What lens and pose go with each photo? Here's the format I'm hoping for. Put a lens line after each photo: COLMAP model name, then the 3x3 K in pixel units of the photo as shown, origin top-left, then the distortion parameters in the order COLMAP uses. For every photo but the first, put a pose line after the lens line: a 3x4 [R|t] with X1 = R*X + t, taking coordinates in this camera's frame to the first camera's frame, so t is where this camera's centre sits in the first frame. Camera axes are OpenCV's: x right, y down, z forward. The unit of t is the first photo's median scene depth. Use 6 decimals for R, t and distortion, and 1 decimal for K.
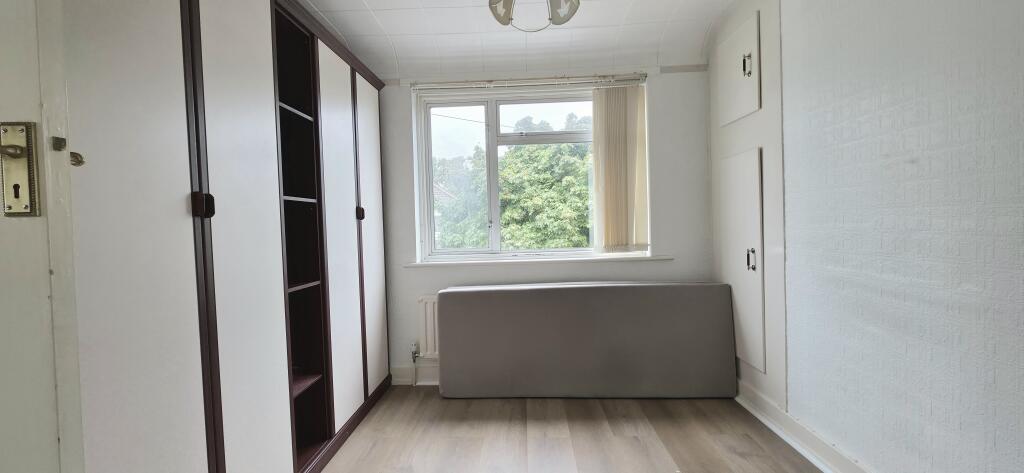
lens RADIAL K [[407.2, 0, 509.4], [0, 407.2, 232.0], [0, 0, 1]] dist [-0.001781, 0.000102]
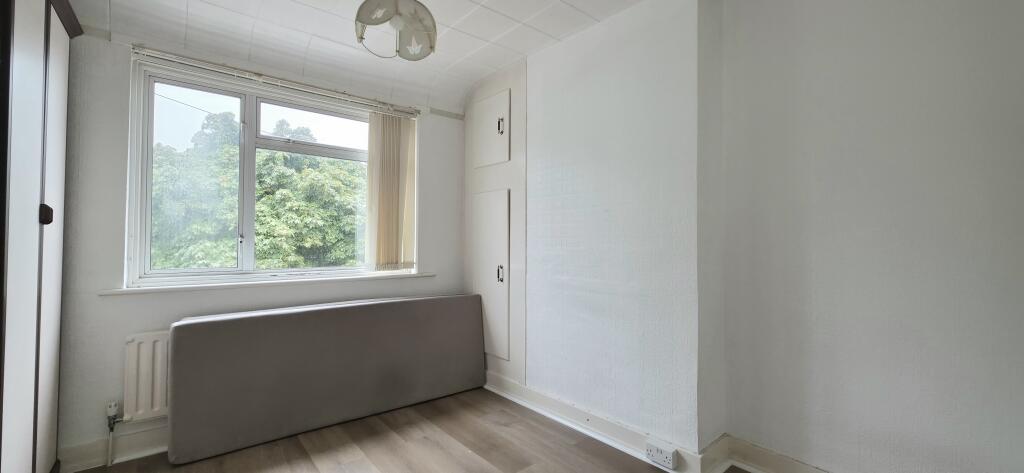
lens RADIAL K [[407.2, 0, 509.4], [0, 407.2, 232.0], [0, 0, 1]] dist [-0.001781, 0.000102]
pose [[0.743009, 0.048979, 0.667487, -0.212057], [-0.013378, 0.998206, -0.058354, 0.008705], [-0.669148, 0.034428, 0.742331, 0.008625]]
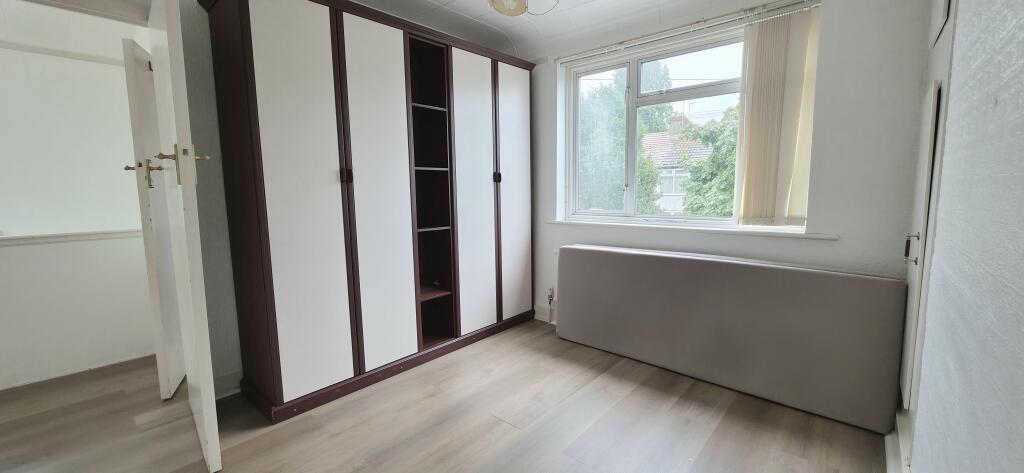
lens RADIAL K [[407.2, 0, 509.4], [0, 407.2, 232.0], [0, 0, 1]] dist [-0.001781, 0.000102]
pose [[0.771591, 0.090013, -0.629718, 0.407884], [-0.025586, 0.993528, 0.110666, -0.015626], [0.635604, -0.069278, 0.768901, 0.032990]]
